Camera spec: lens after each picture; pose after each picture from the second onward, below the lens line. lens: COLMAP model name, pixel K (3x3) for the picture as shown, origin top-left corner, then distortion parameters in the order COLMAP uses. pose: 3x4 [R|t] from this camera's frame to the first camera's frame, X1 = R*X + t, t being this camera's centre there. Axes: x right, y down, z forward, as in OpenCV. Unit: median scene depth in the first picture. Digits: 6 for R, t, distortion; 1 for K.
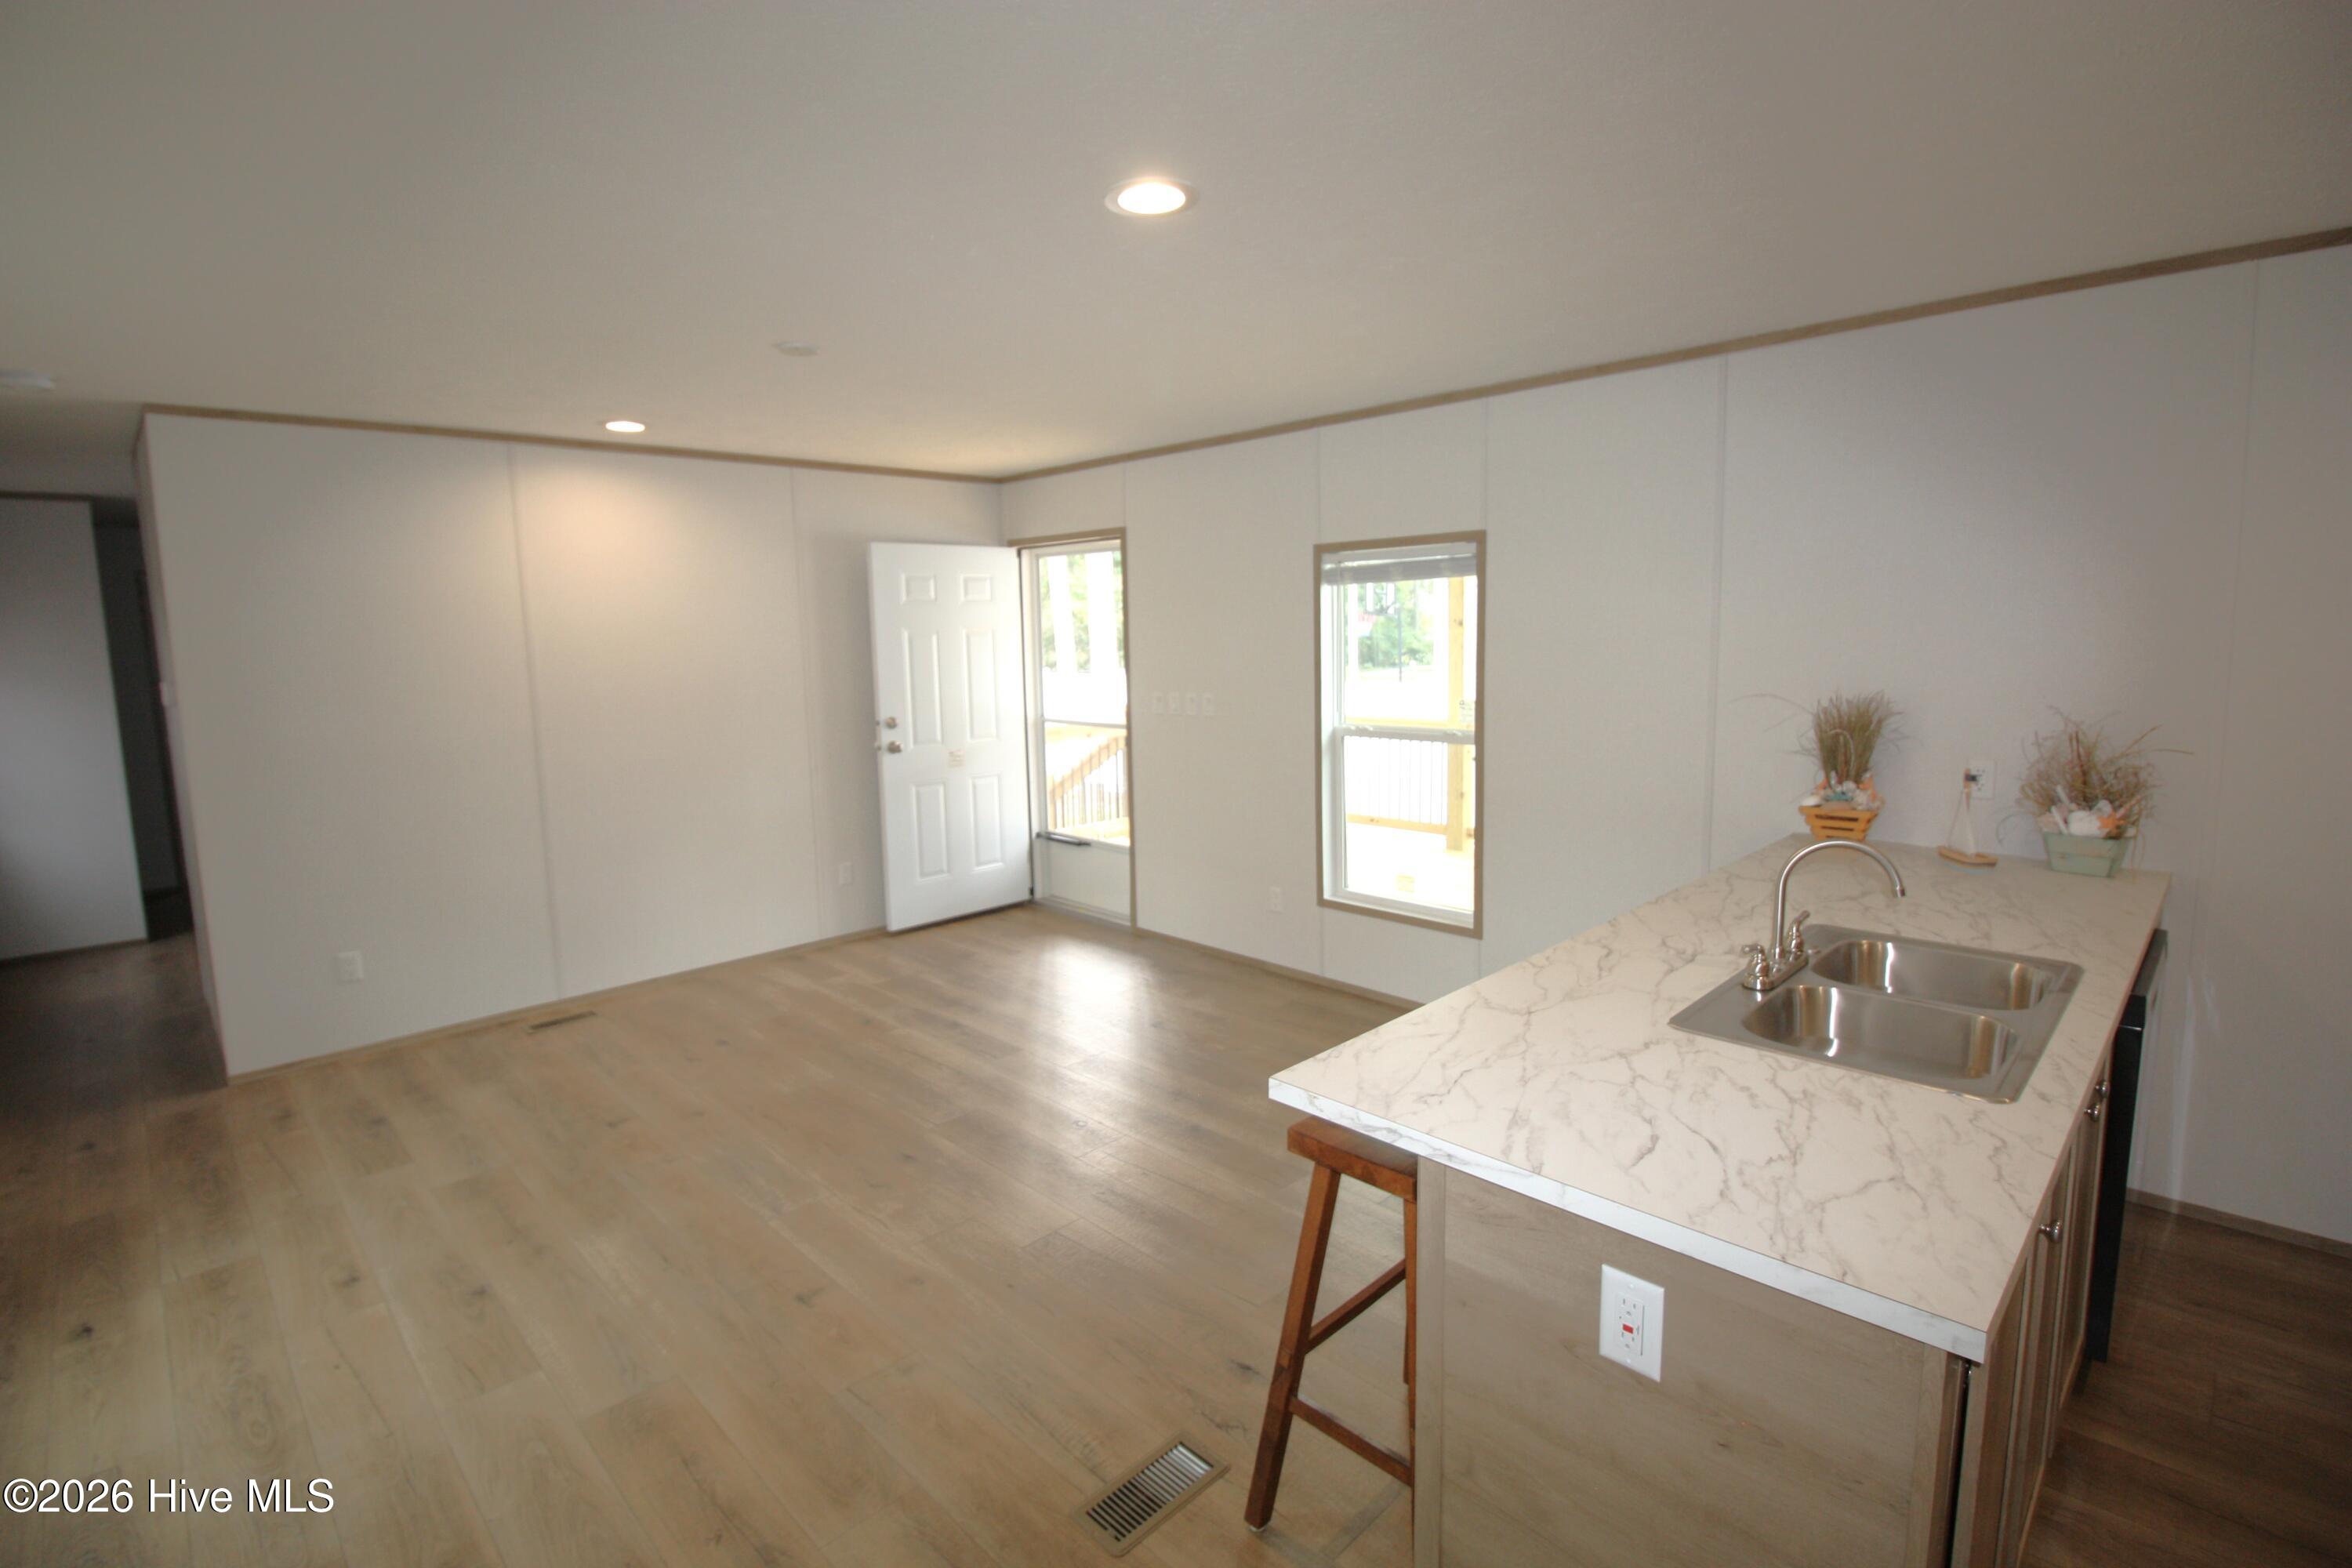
lens RADIAL K [[1092.8, 0, 1167.1], [0, 1092.8, 760.1], [0, 0, 1]] dist [-0.002255, -0.011415]
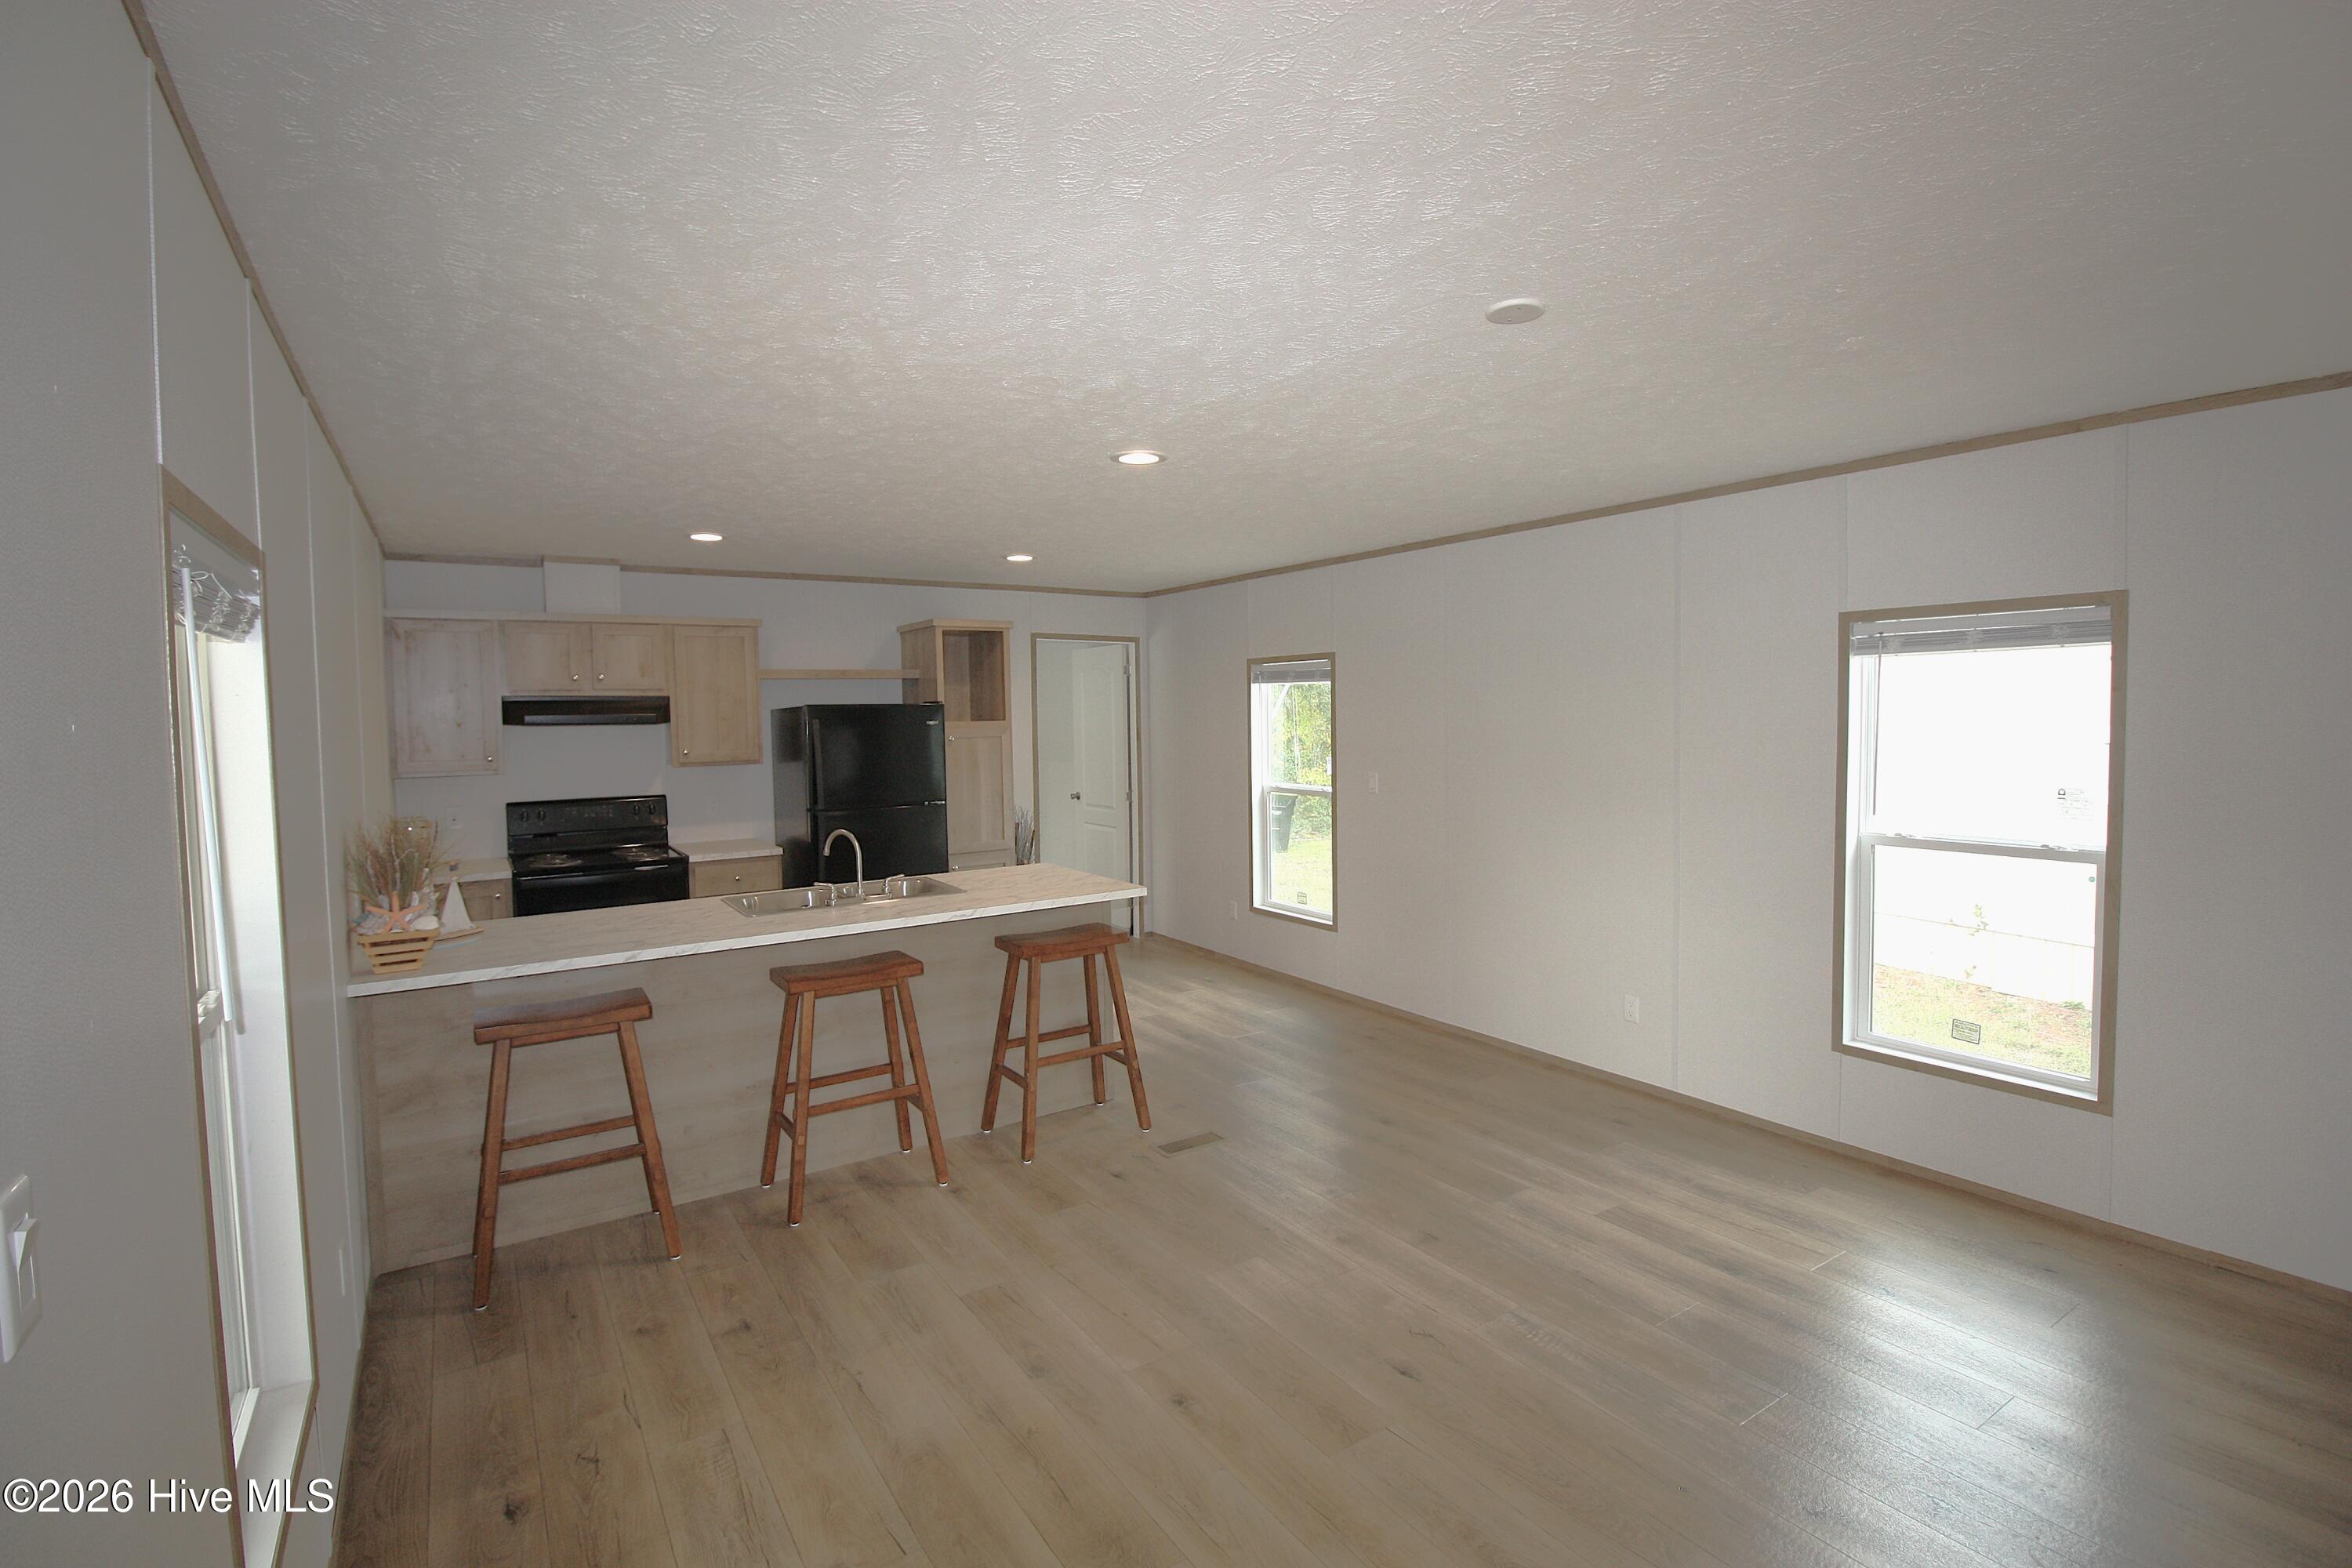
lens RADIAL K [[1092.8, 0, 1165.4], [0, 1092.8, 772.0], [0, 0, 1]] dist [-0.002255, -0.011415]
pose [[-0.979009, 0.028721, 0.201784, -0.188576], [0.064183, 0.983096, 0.171474, -0.163118], [-0.193449, 0.180826, -0.964303, 1.347889]]
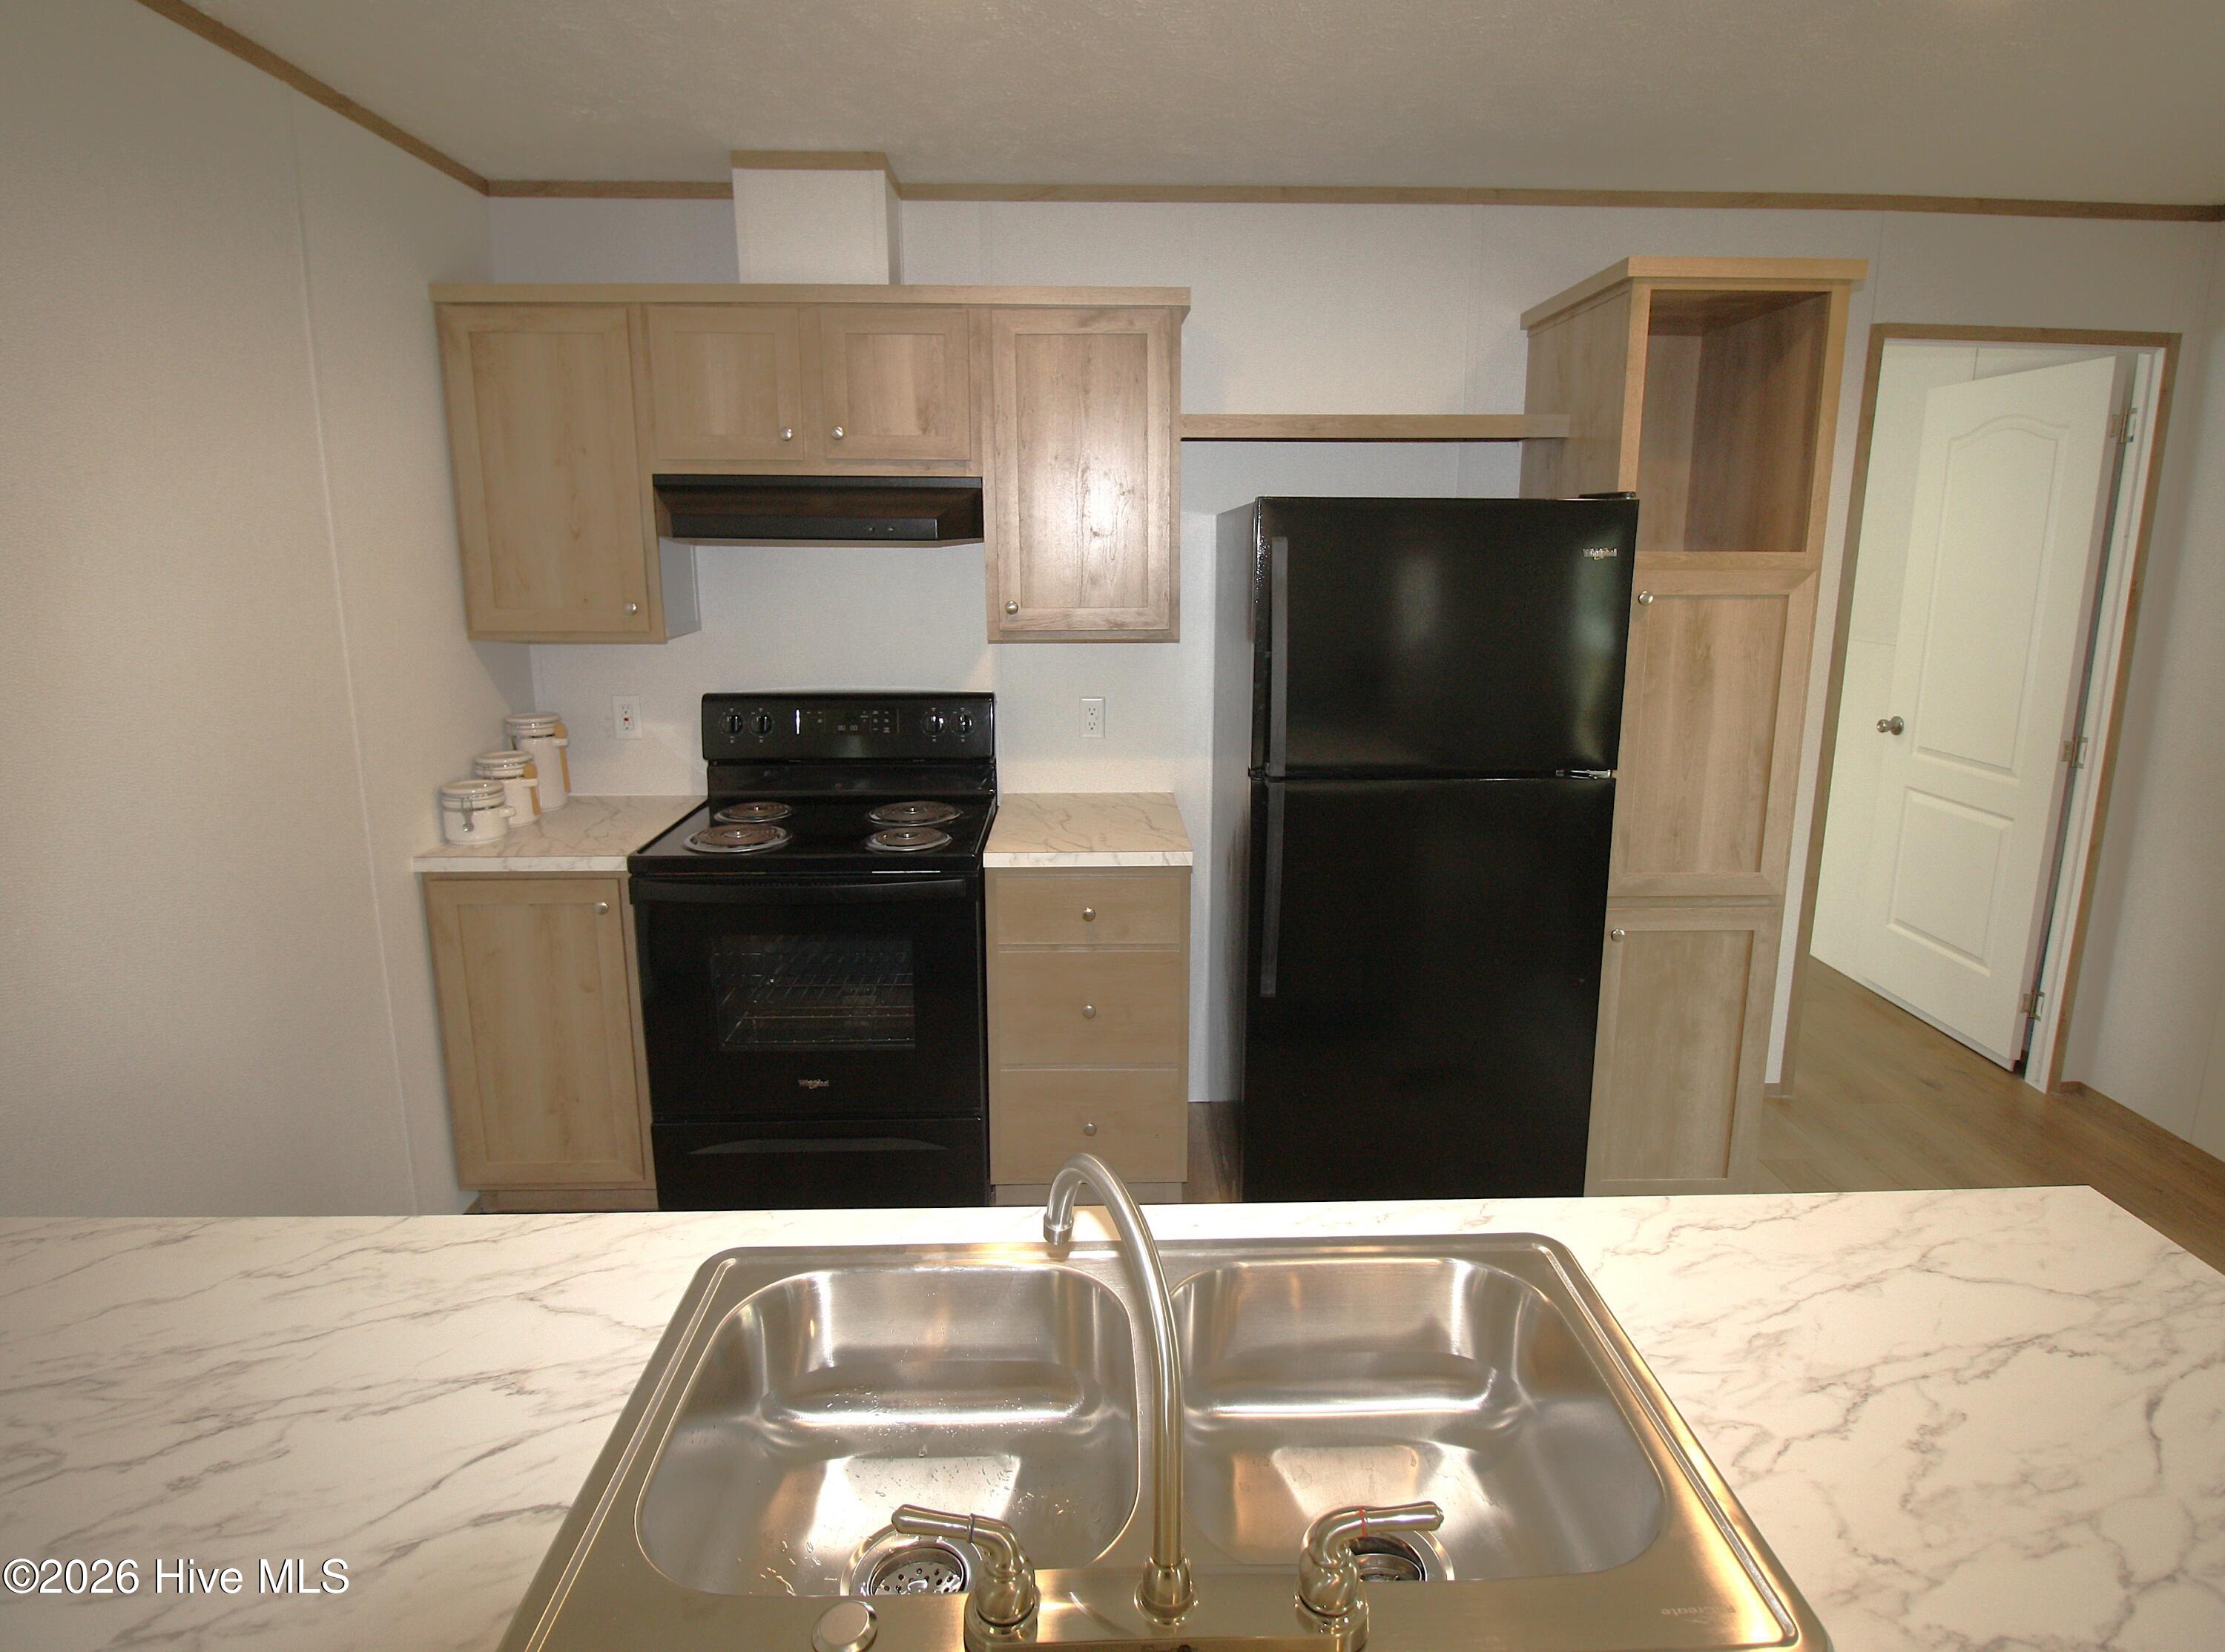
lens RADIAL K [[1182.1, 0, 1113.0], [0, 1182.1, 778.2], [0, 0, 1]] dist [-0.003220, -0.002083]
pose [[-0.728722, -0.113596, 0.675323, 0.173525], [0.100277, 0.957816, 0.269321, -0.073096], [-0.677428, 0.263980, -0.686590, 0.586695]]
